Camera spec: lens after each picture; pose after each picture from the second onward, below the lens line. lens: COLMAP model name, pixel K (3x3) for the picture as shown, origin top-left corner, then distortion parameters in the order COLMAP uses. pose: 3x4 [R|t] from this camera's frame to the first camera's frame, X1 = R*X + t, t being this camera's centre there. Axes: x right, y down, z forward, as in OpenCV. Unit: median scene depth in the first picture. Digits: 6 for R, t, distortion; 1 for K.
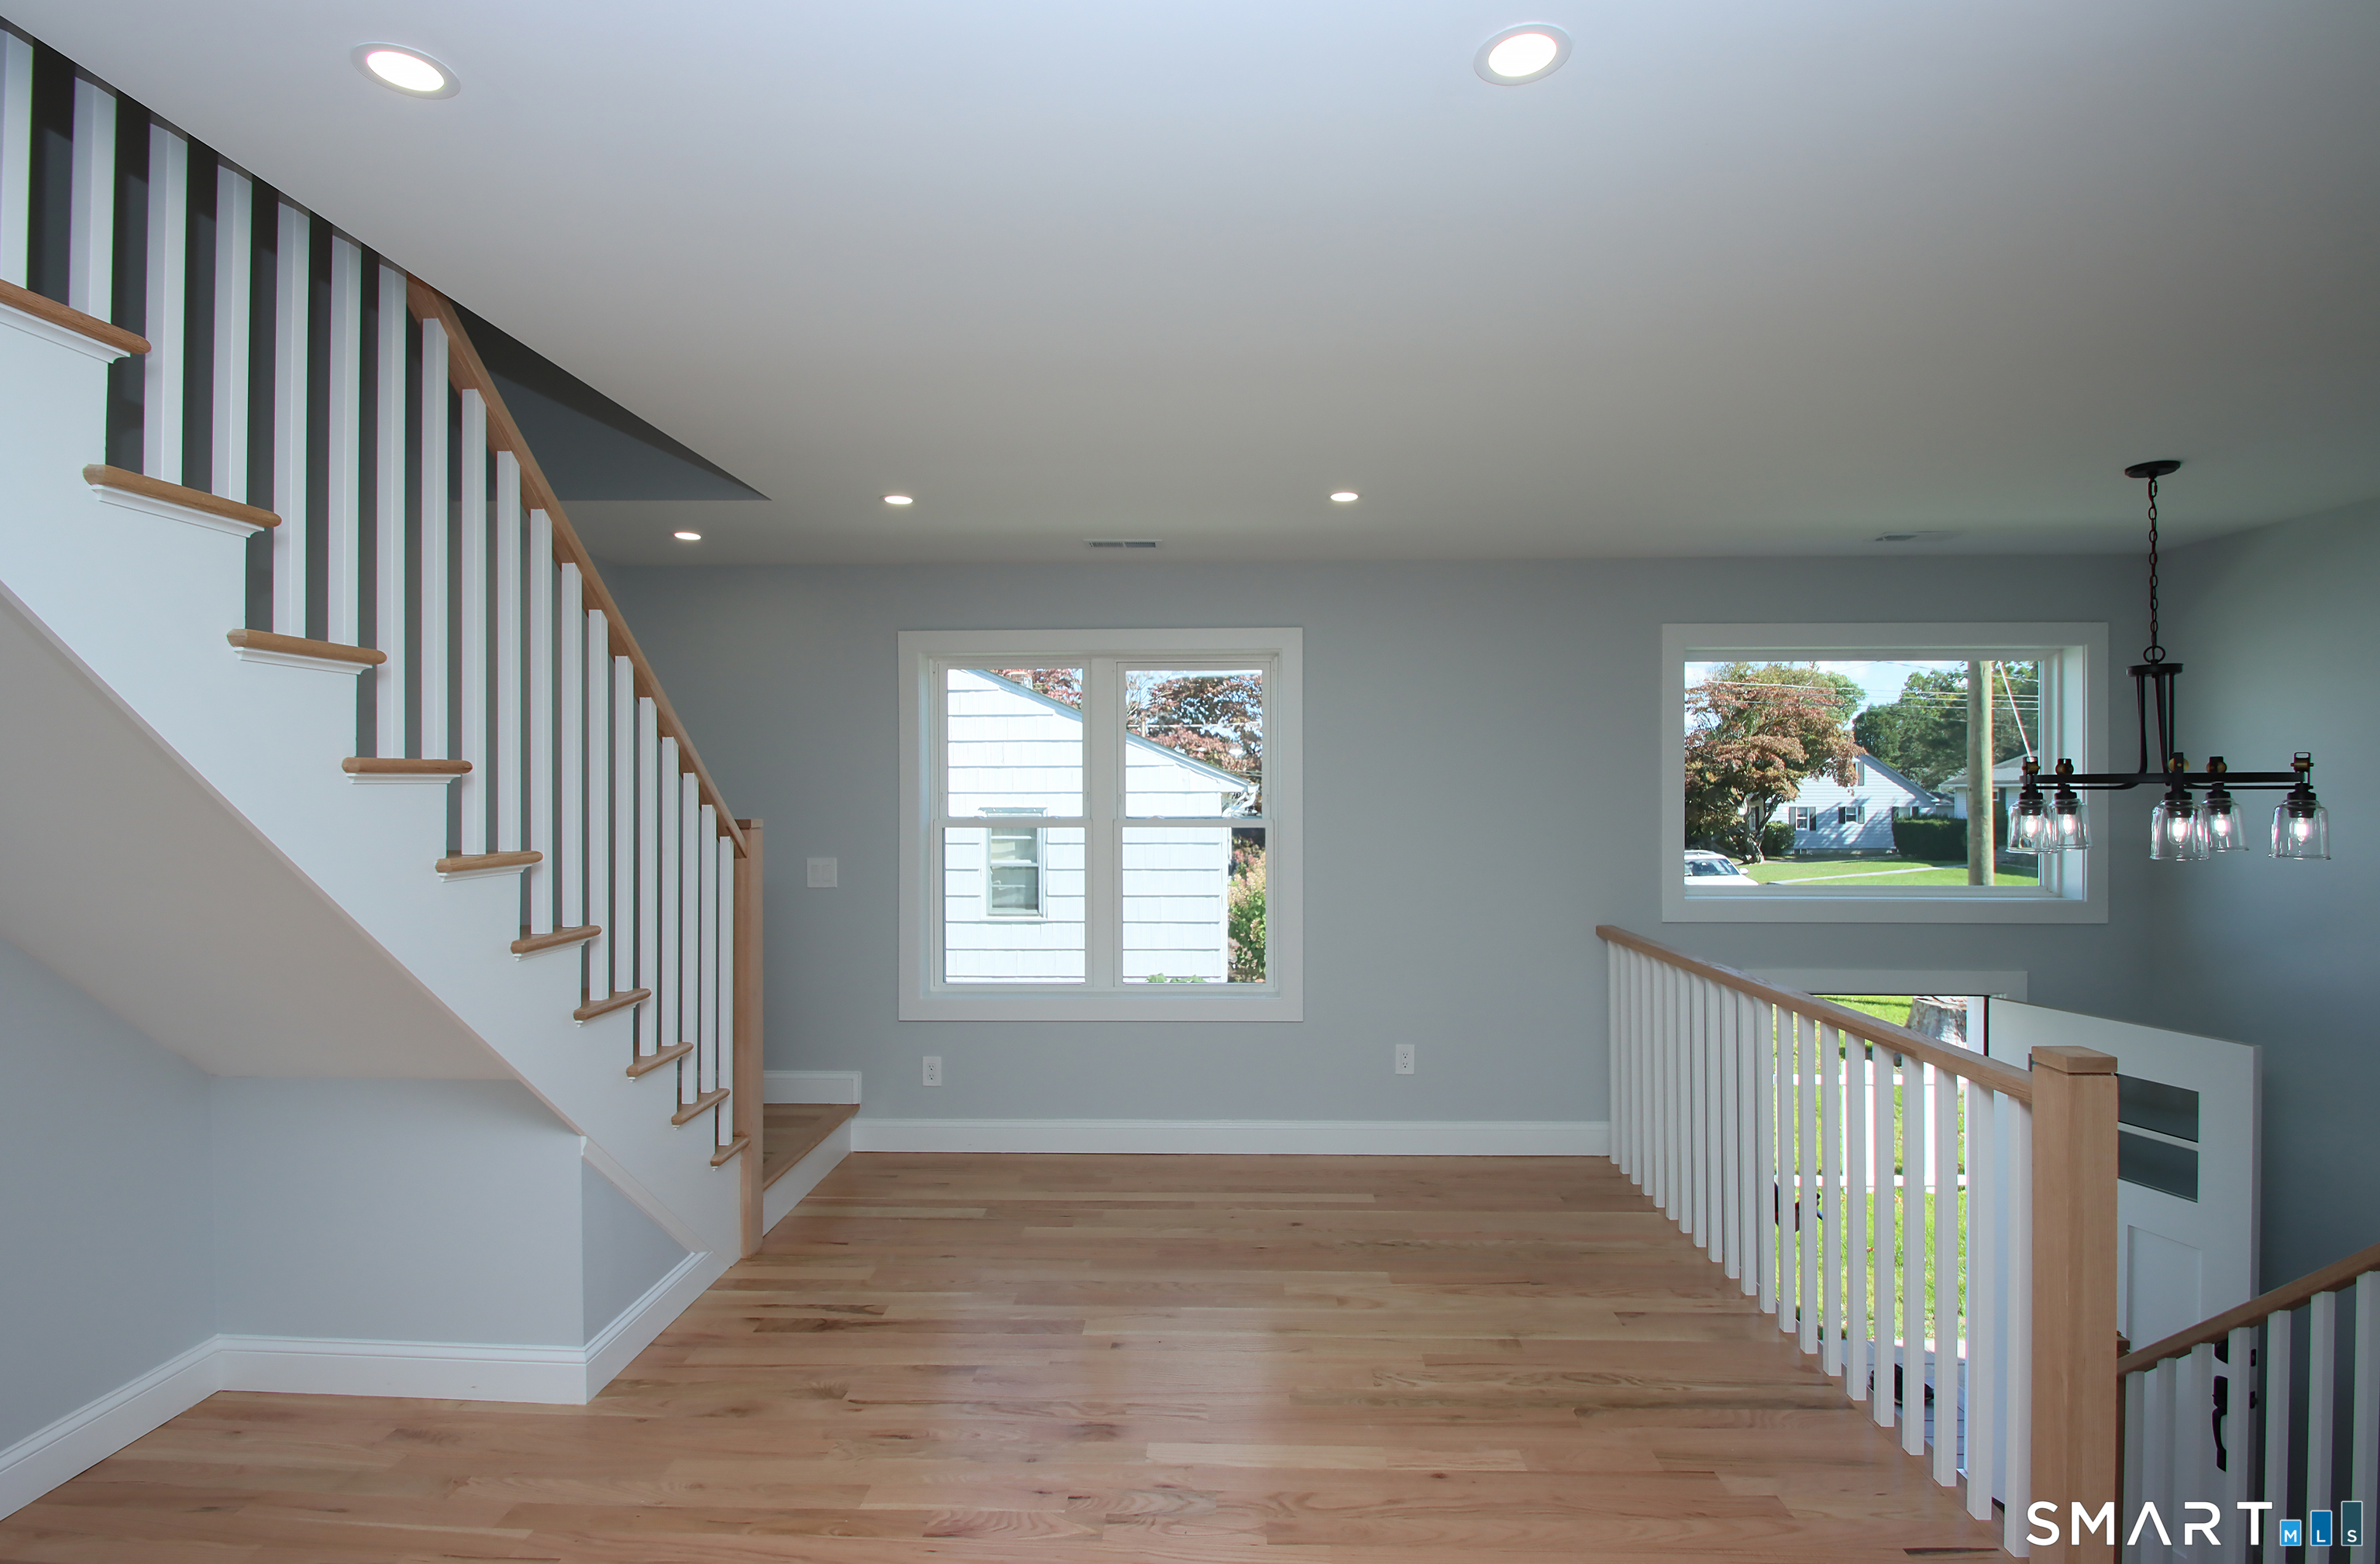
lens RADIAL K [[1094.7, 0, 1190.0], [0, 1094.7, 782.0], [0, 0, 1]] dist [-0.000630, -0.020331]
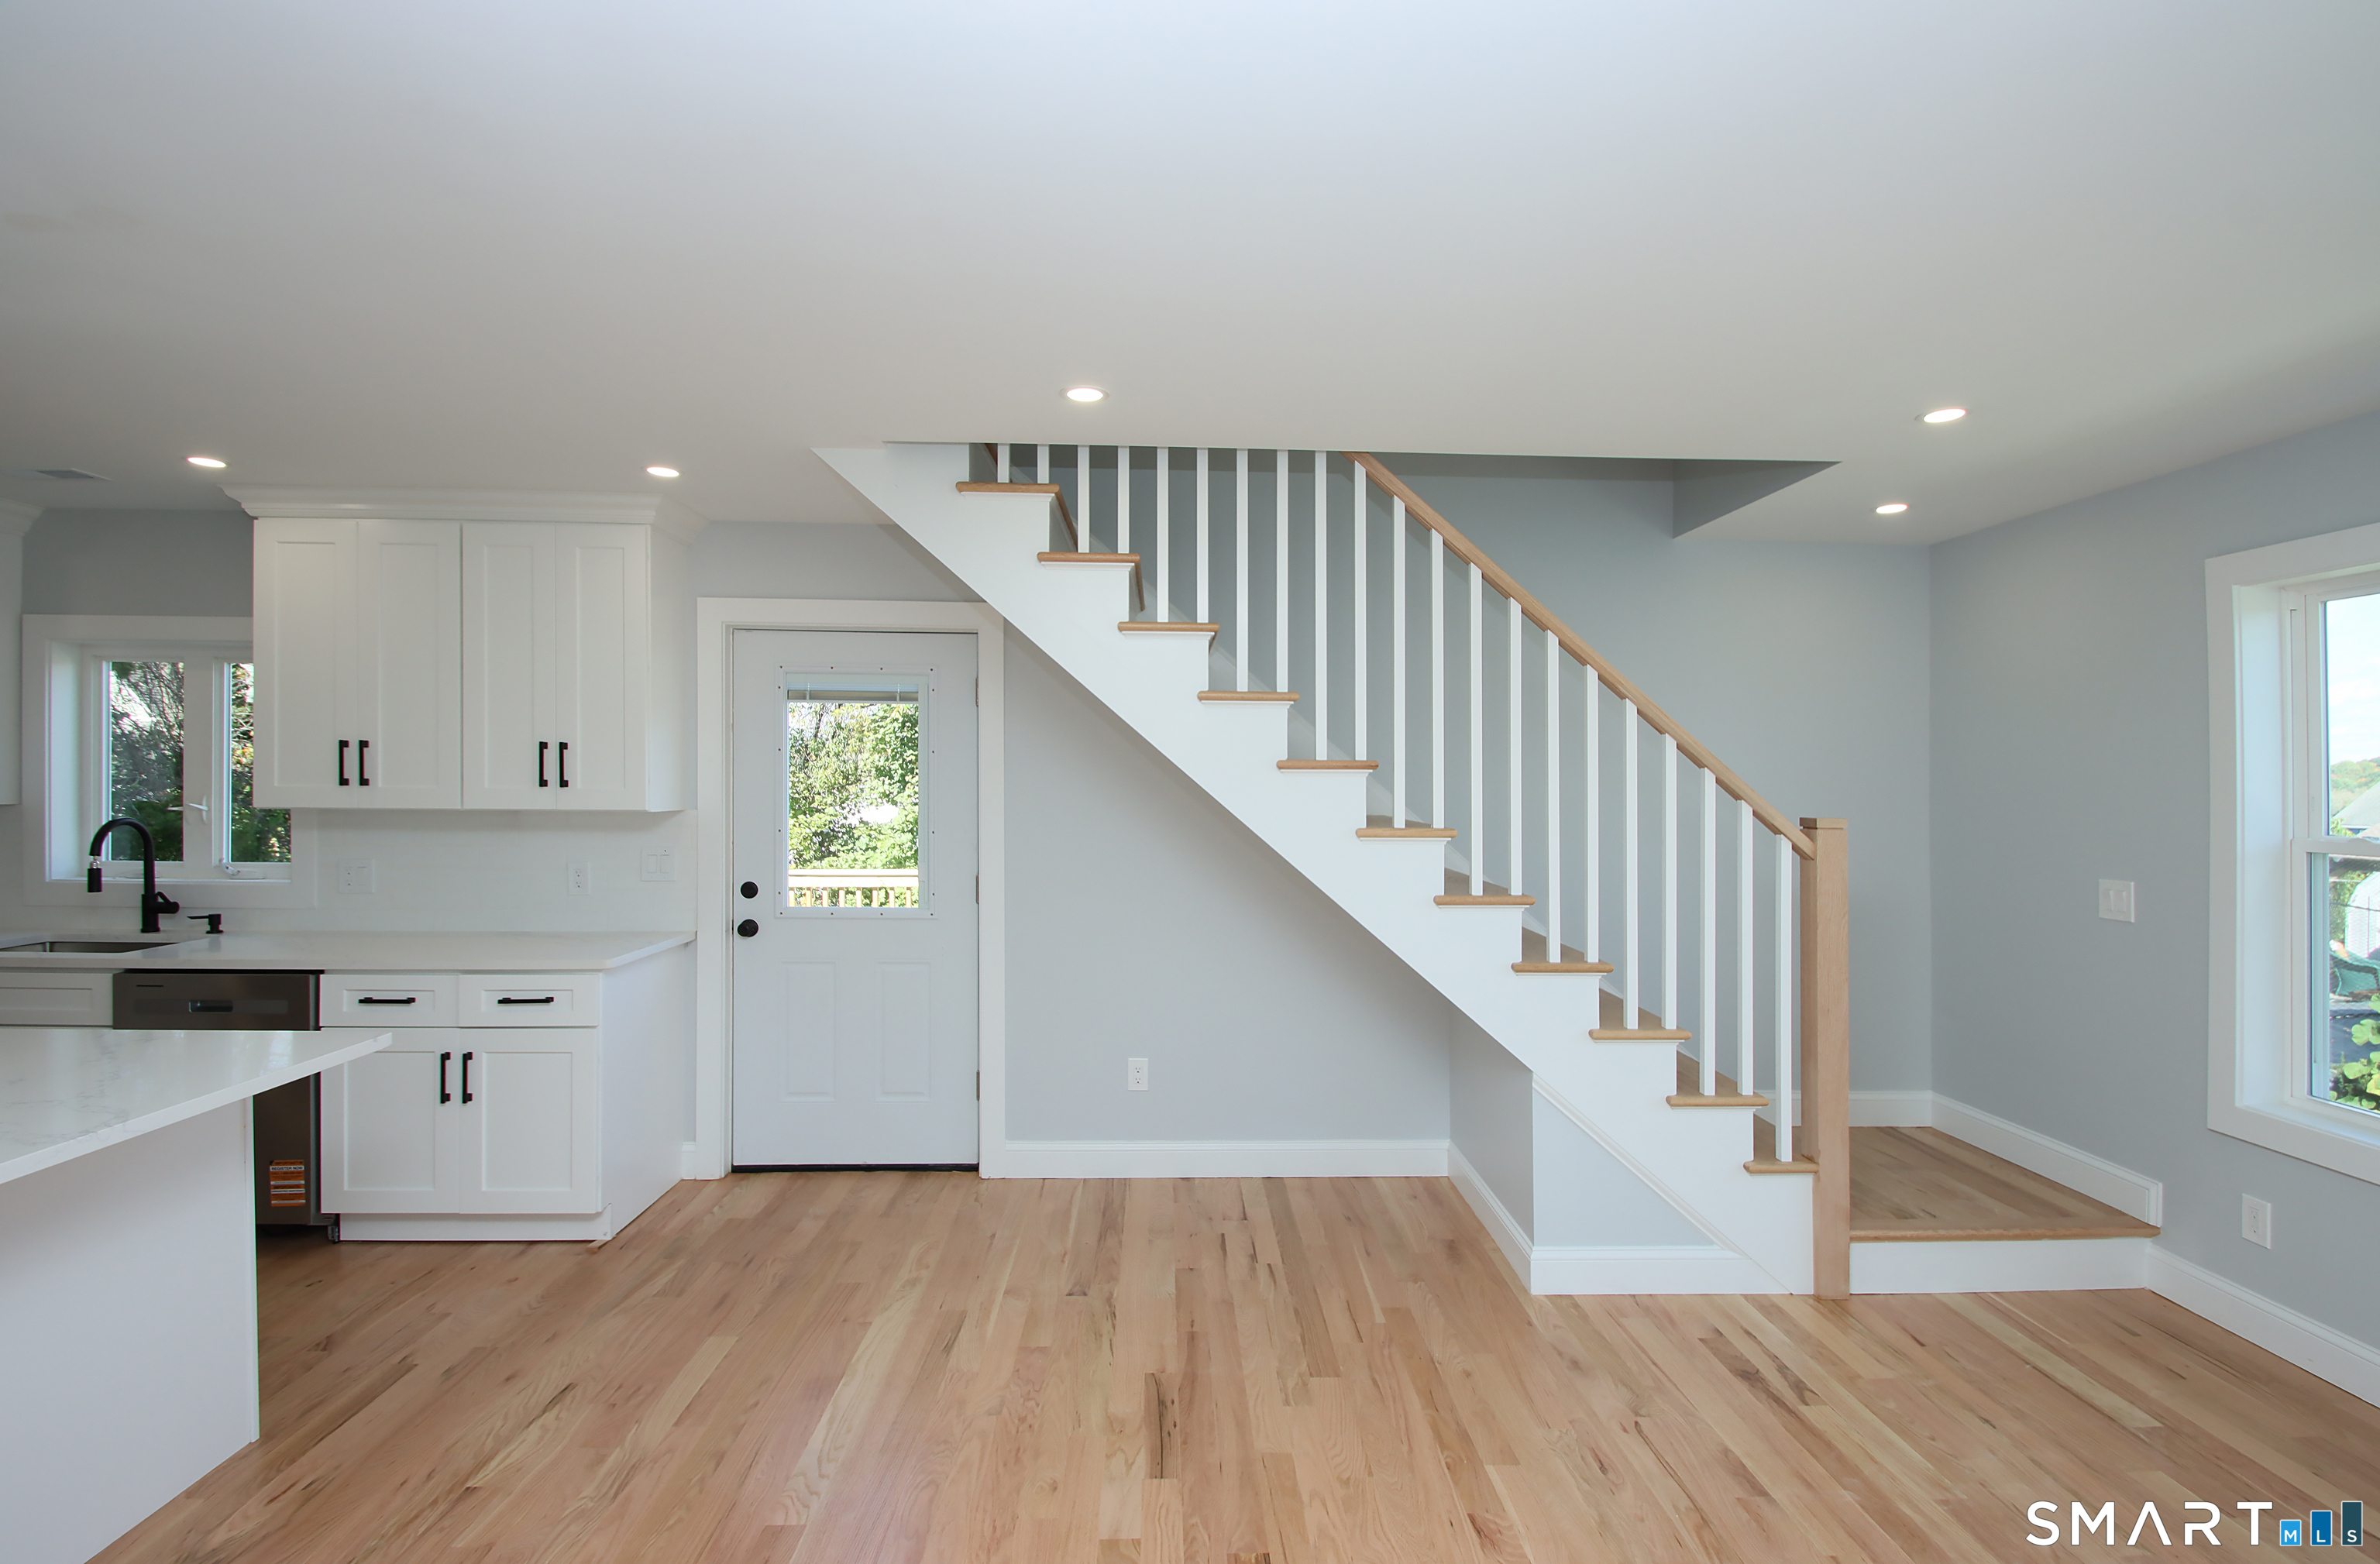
lens RADIAL K [[1094.7, 0, 1190.0], [0, 1094.7, 782.0], [0, 0, 1]] dist [-0.000630, -0.020331]
pose [[0.053533, 0.014849, -0.998456, 0.543707], [-0.003731, 0.999885, 0.014670, -0.009205], [0.998559, 0.002940, 0.053582, 0.487211]]
